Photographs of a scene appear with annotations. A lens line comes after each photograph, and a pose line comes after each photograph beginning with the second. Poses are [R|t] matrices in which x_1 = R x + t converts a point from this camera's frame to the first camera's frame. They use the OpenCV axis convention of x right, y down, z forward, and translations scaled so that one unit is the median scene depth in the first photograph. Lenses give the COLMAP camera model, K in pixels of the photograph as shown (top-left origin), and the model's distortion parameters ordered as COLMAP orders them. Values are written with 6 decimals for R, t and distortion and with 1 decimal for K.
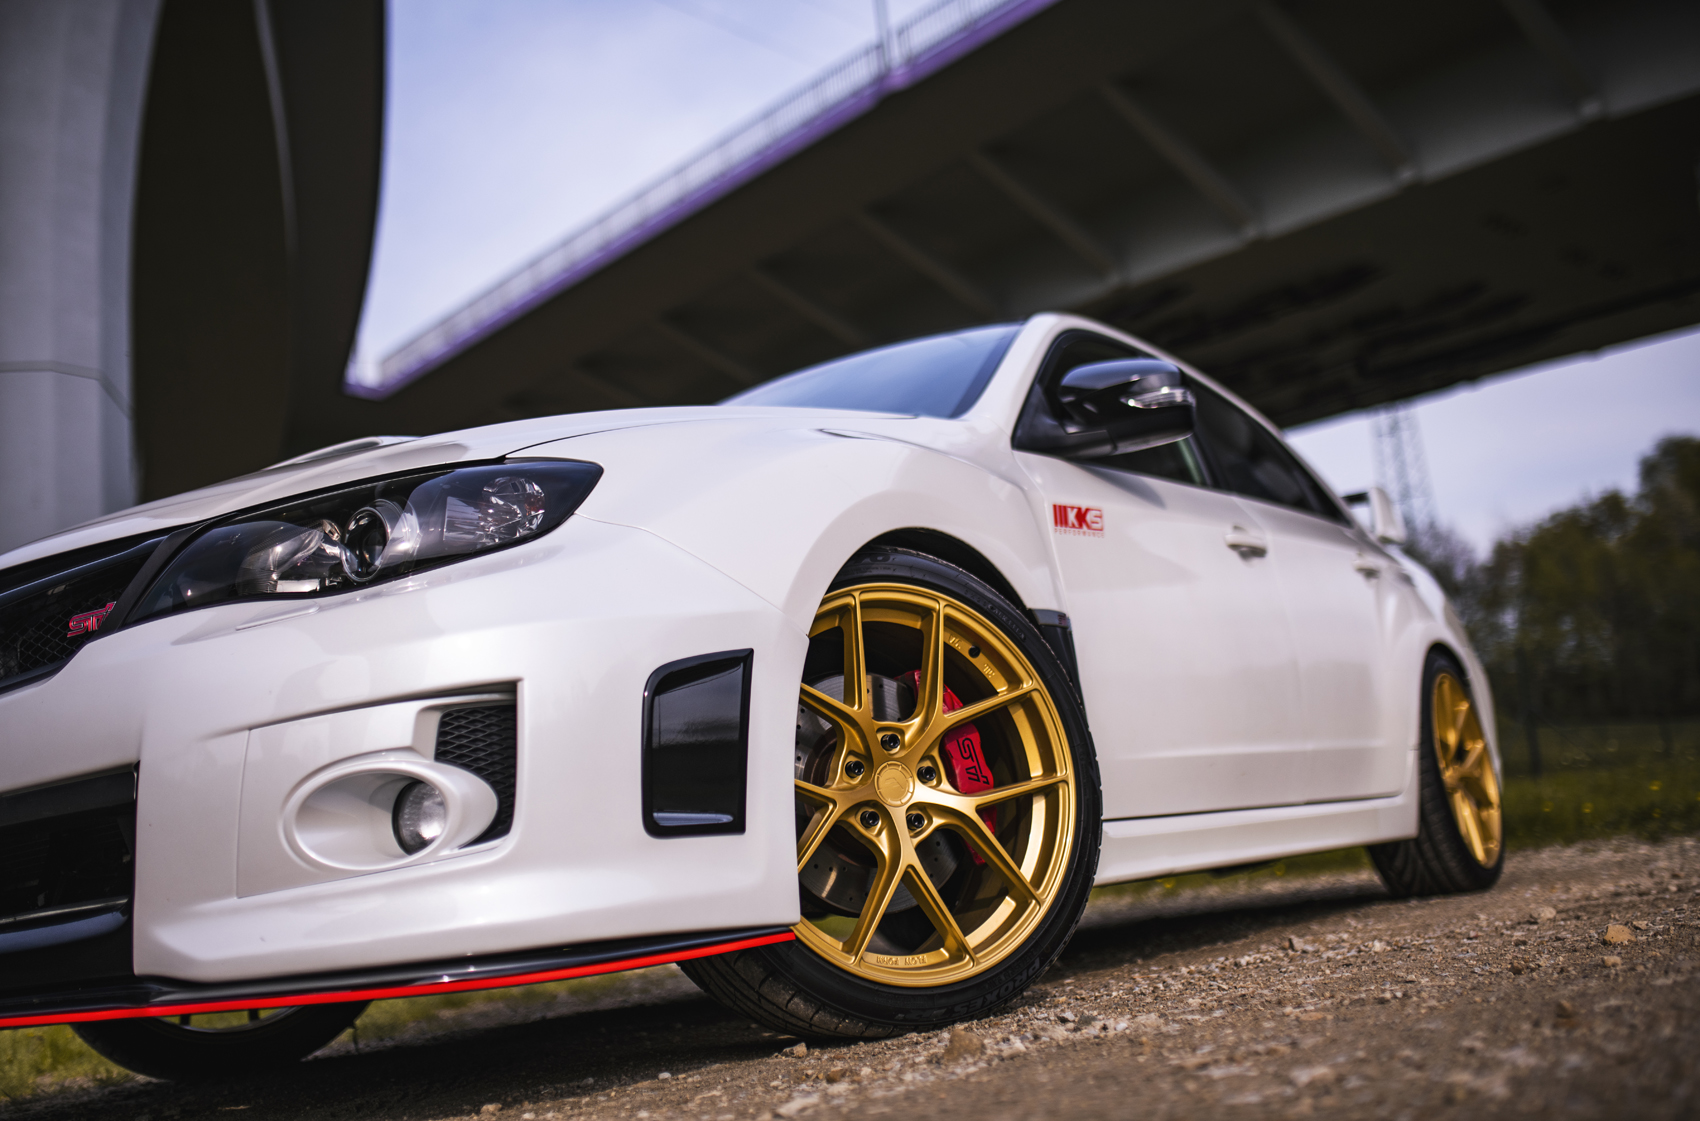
lens RADIAL K [[1650.8, 0, 858.4], [0, 1650.8, 549.4], [0, 0, 1]] dist [-0.051541, 0.000000]
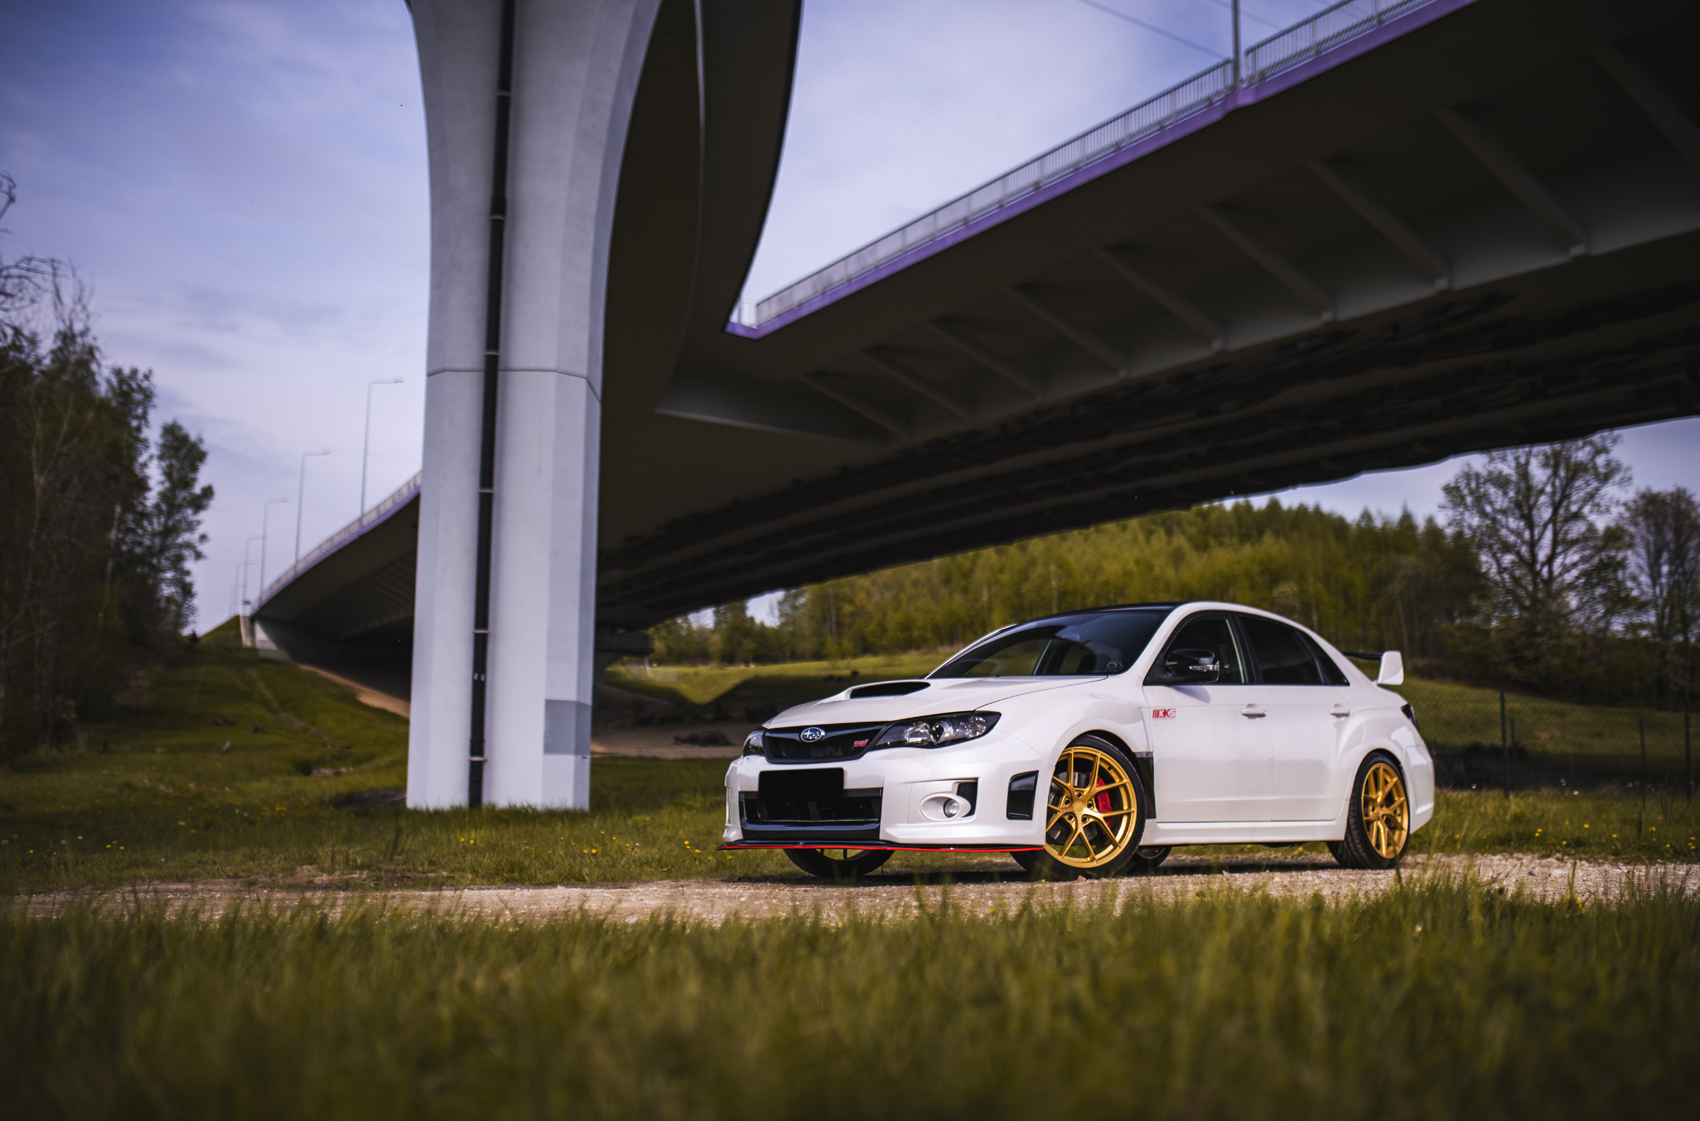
lens RADIAL K [[1650.8, 0, 846.0], [0, 1650.8, 539.9], [0, 0, 1]] dist [-0.051541, 0.000000]
pose [[0.975698, 0.077172, -0.205080, 0.211210], [-0.068412, 0.996429, 0.049481, -0.553203], [0.208167, -0.034248, 0.977494, -2.440808]]
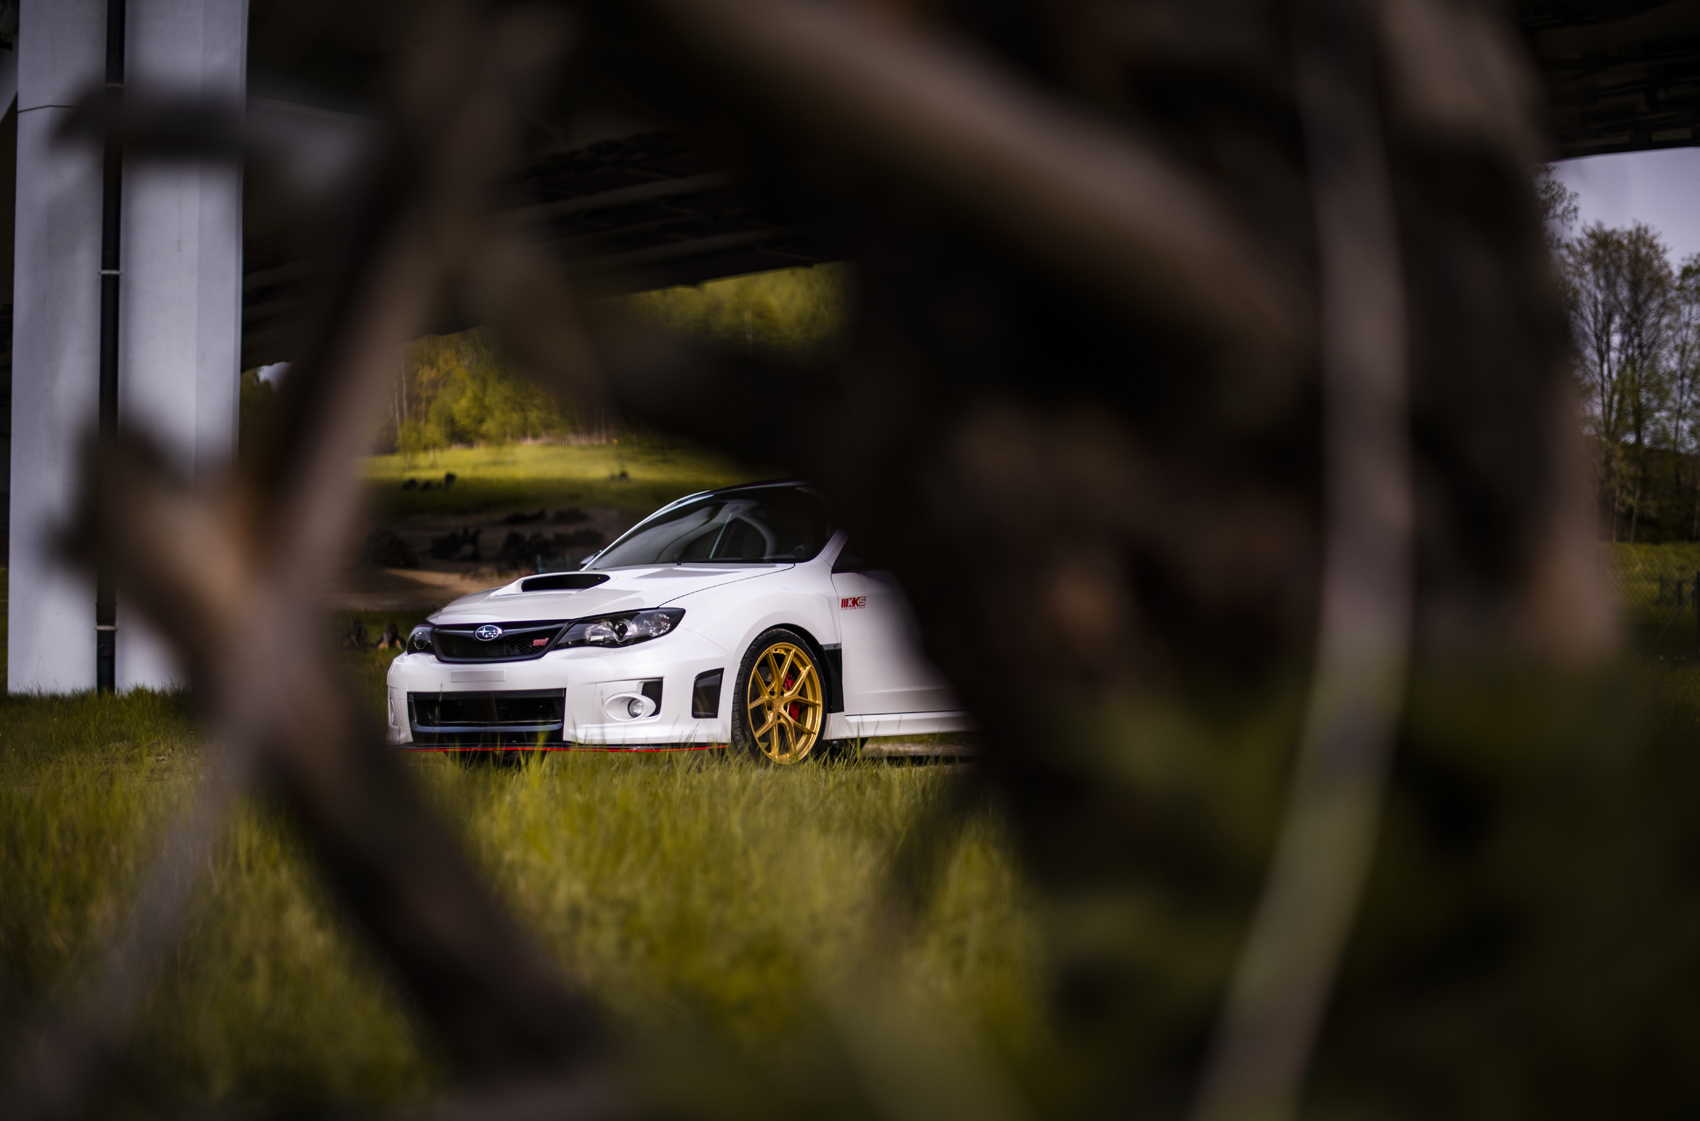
lens RADIAL K [[2691.7, 0, 863.8], [0, 2691.7, 568.2], [0, 0, 1]] dist [0.067546, 0.000000]
pose [[0.995012, 0.095028, -0.030343, 0.374129], [-0.089160, 0.983609, 0.156729, -1.037122], [0.044739, -0.153242, 0.987175, -4.478349]]
